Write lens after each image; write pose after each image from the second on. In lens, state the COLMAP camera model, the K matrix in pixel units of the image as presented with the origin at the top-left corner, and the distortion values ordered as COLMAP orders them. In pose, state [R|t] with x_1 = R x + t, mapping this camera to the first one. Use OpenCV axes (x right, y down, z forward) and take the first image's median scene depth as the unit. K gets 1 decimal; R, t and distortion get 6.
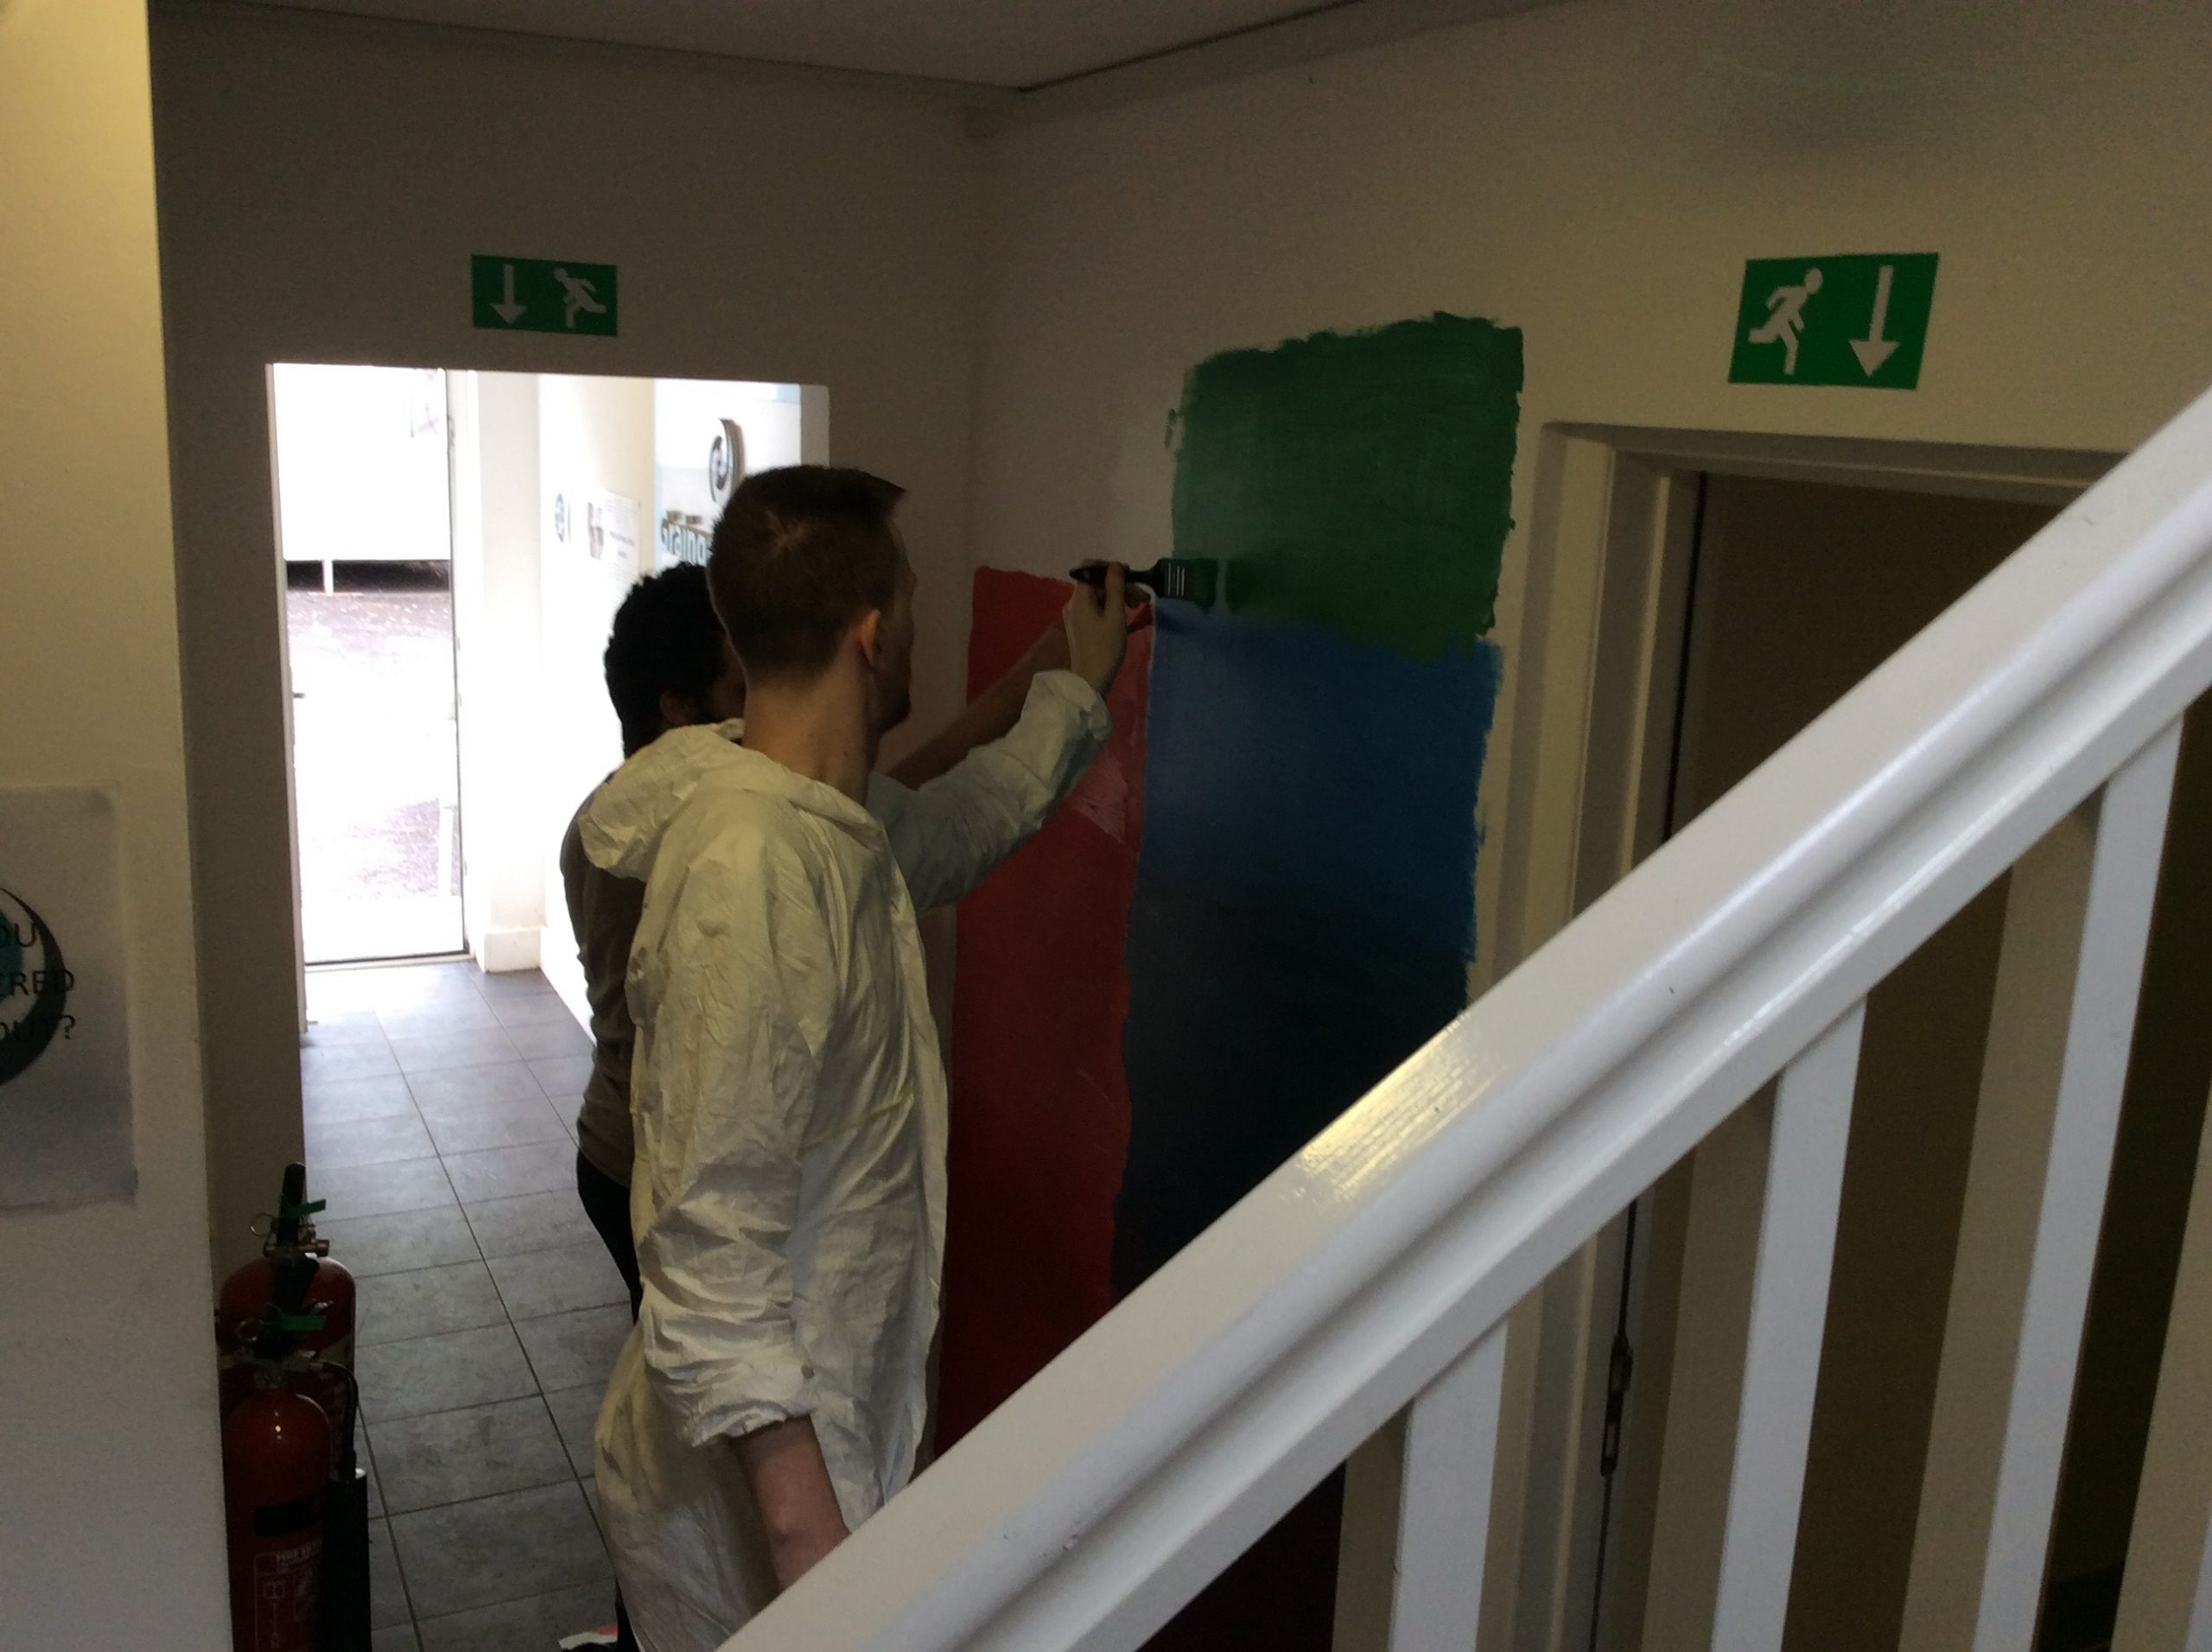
lens RADIAL K [[2028.8, 0, 1106.0], [0, 2028.8, 826.0], [0, 0, 1]] dist [-0.002738, -0.062982]
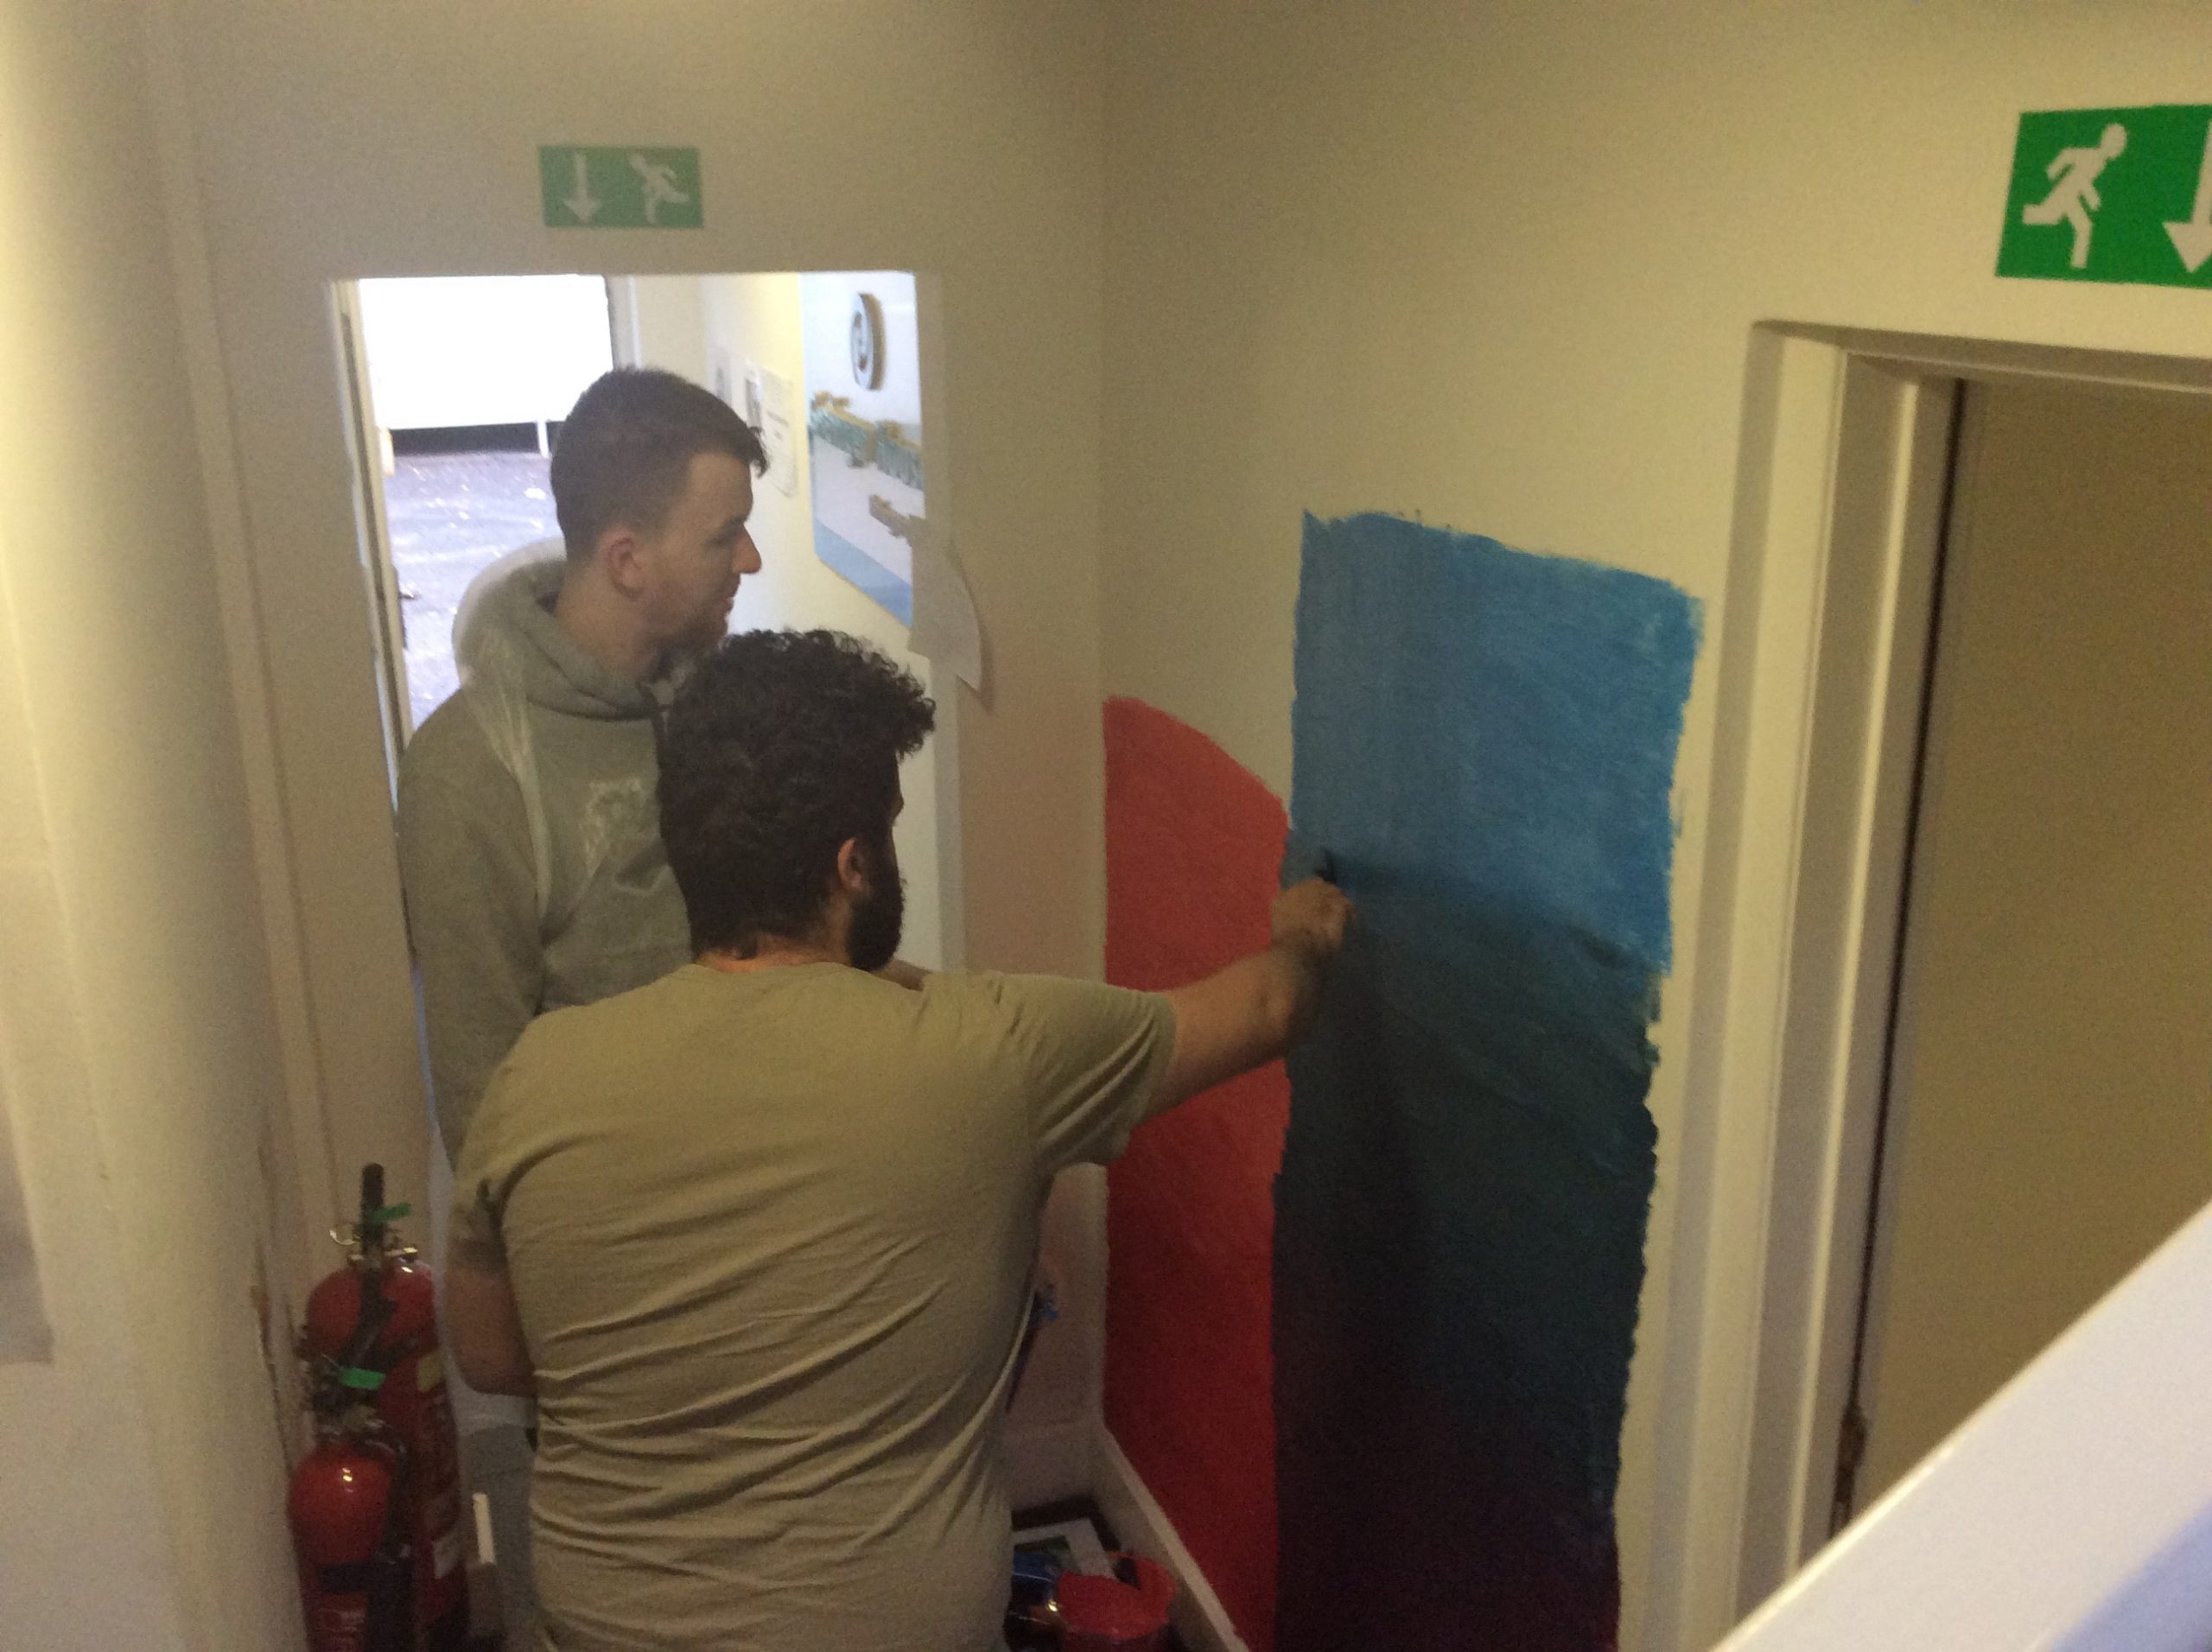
lens RADIAL K [[2028.8, 0, 1106.0], [0, 2028.8, 826.0], [0, 0, 1]] dist [-0.002738, -0.062982]
pose [[0.993393, -0.020120, -0.112989, 0.048570], [0.029720, 0.996028, 0.083933, -0.073040], [0.110851, -0.086737, 0.990045, 0.165150]]
